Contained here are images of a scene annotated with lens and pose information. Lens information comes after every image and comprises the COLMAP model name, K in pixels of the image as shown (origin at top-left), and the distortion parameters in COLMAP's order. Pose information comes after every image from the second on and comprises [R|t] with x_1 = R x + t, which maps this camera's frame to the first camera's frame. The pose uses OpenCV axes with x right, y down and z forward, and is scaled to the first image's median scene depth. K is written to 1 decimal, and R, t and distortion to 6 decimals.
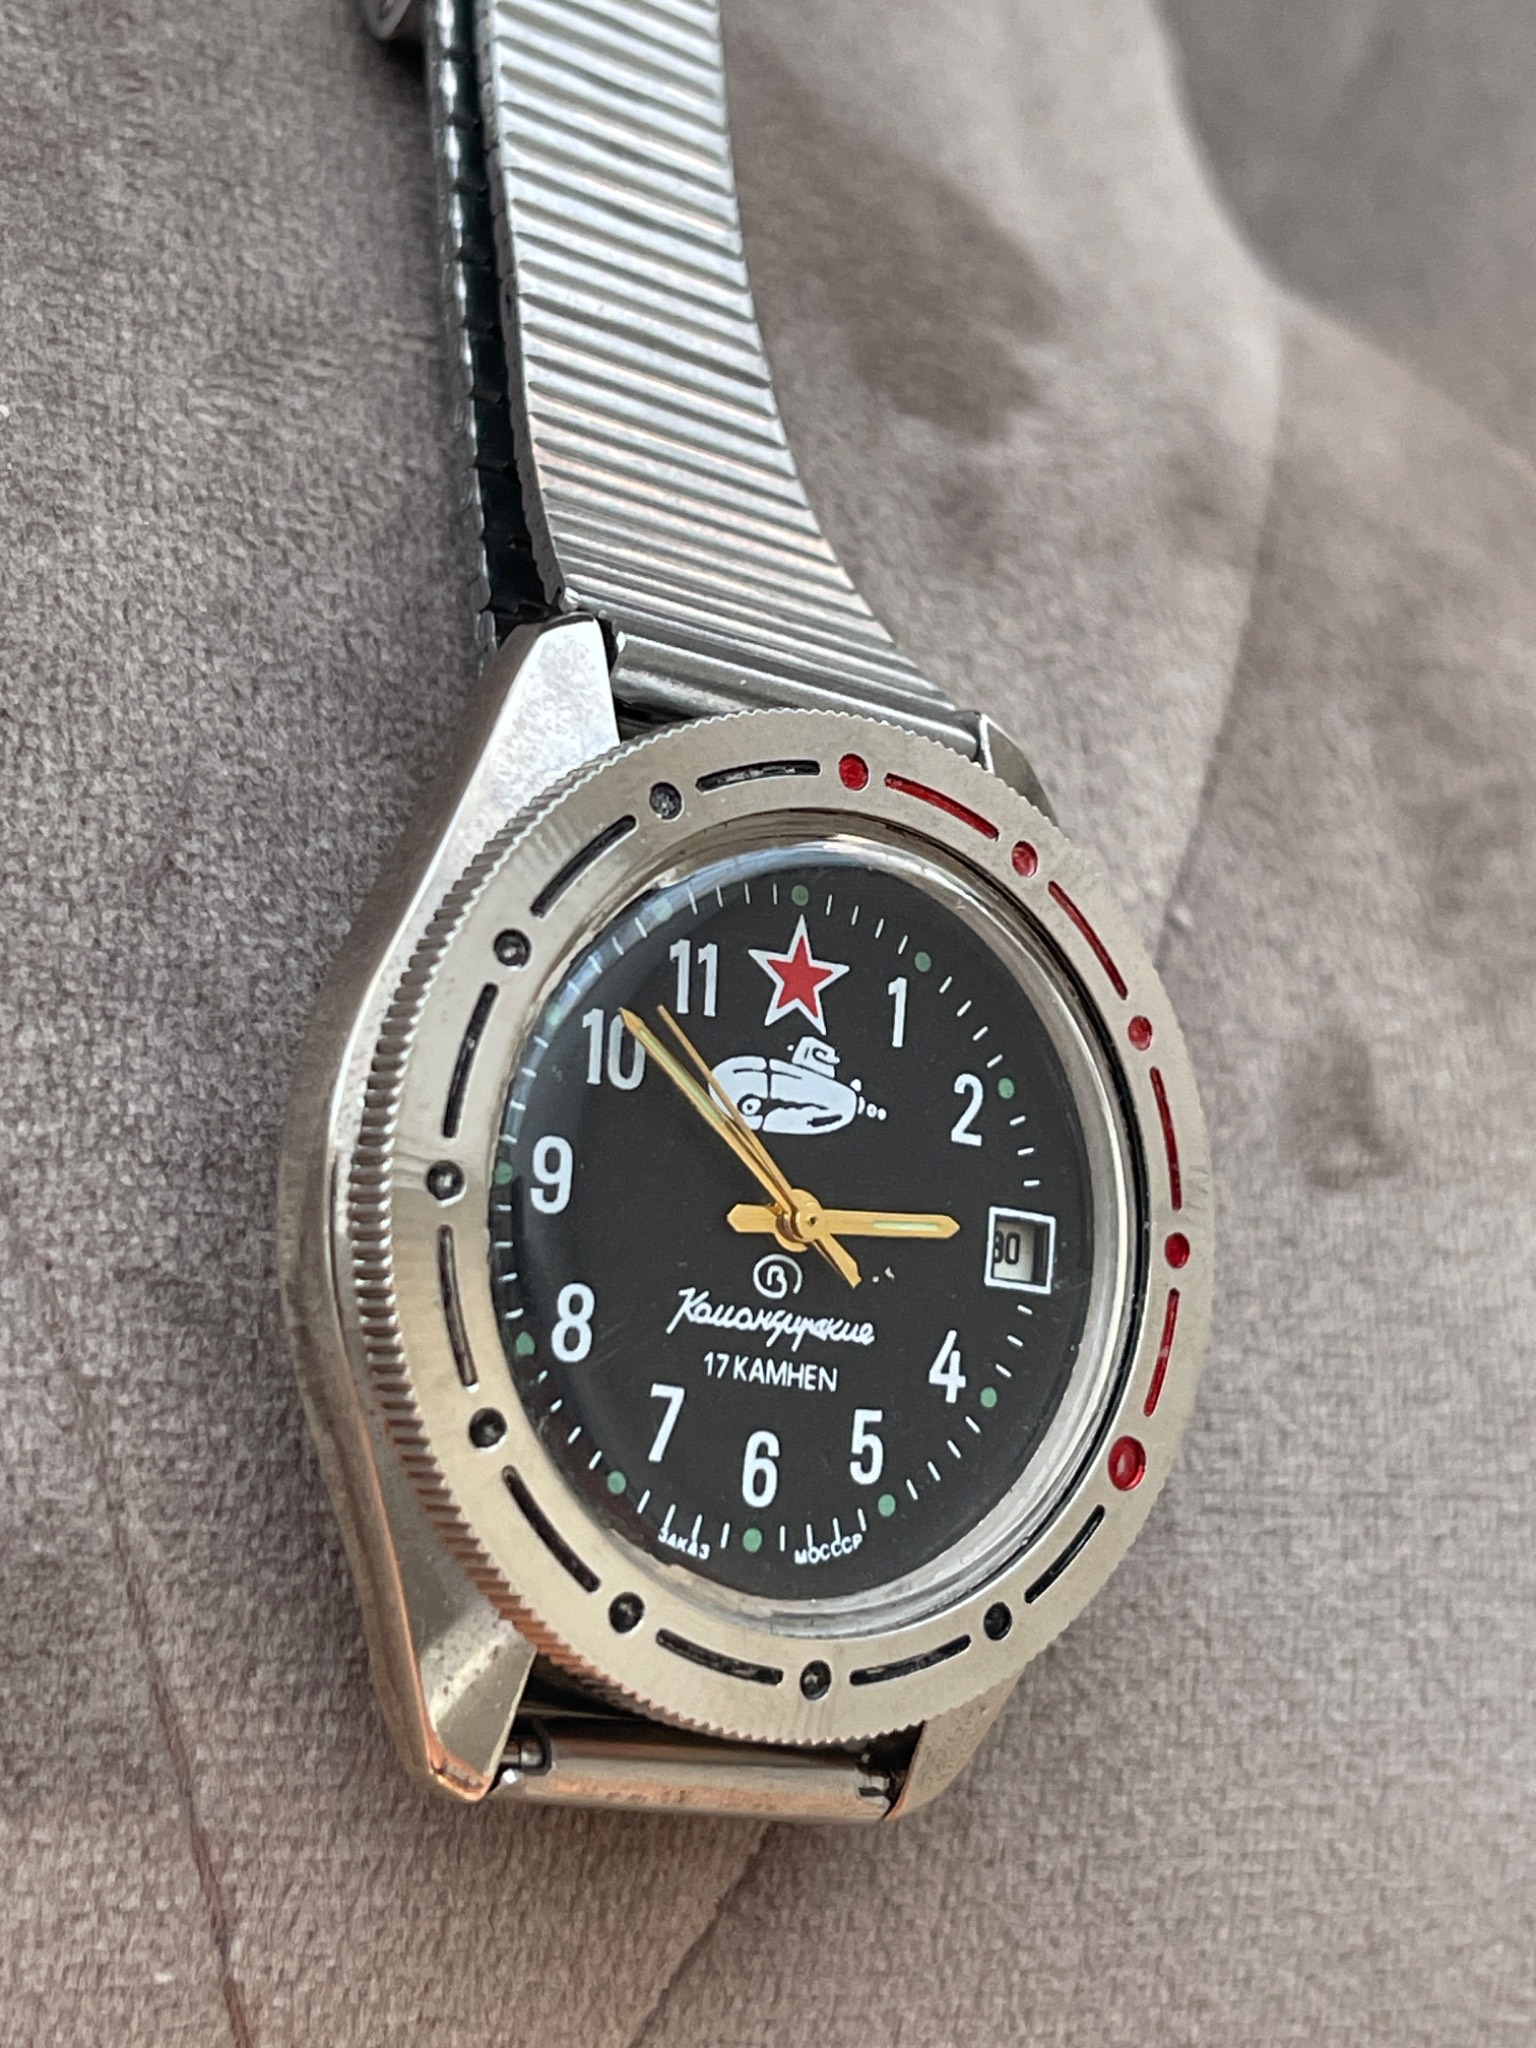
lens RADIAL K [[3892.4, 0, 767.9], [0, 3892.4, 964.7], [0, 0, 1]] dist [0.230015, -1.204818]
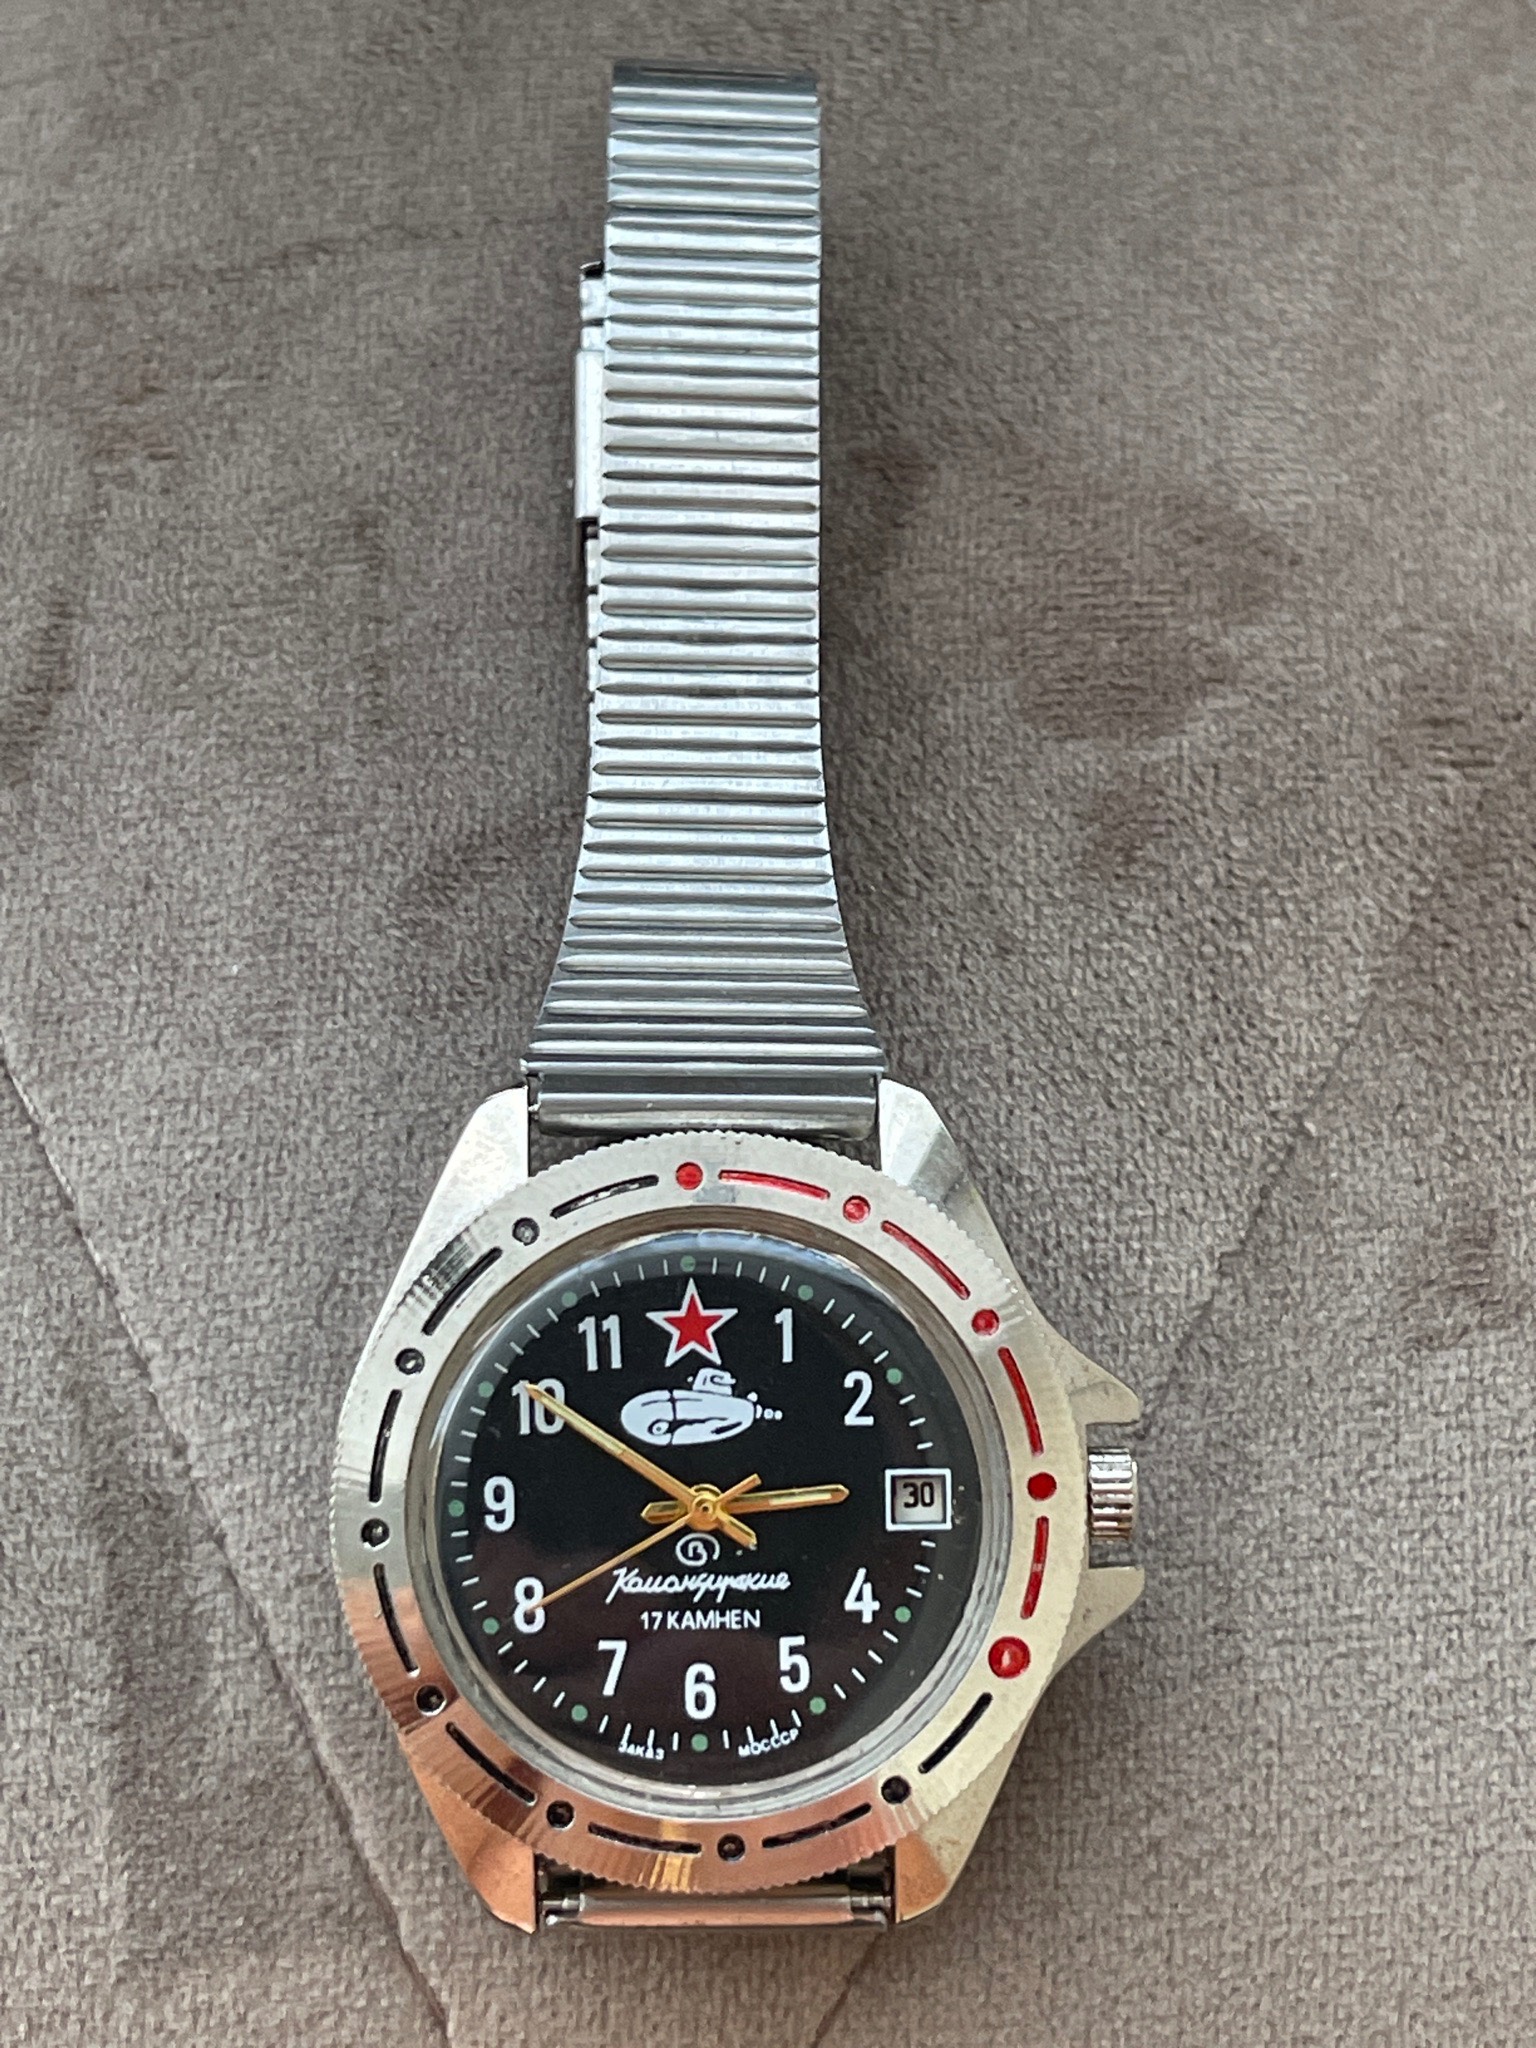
lens RADIAL K [[3776.4, 0, 768.0], [0, 3776.4, 1024.0], [0, 0, 1]] dist [0.273625, -1.324510]
pose [[0.833563, -0.127098, -0.537605, 0.752764], [0.172040, 0.984503, 0.033999, -0.140679], [0.524952, -0.120830, 0.842511, -0.084854]]
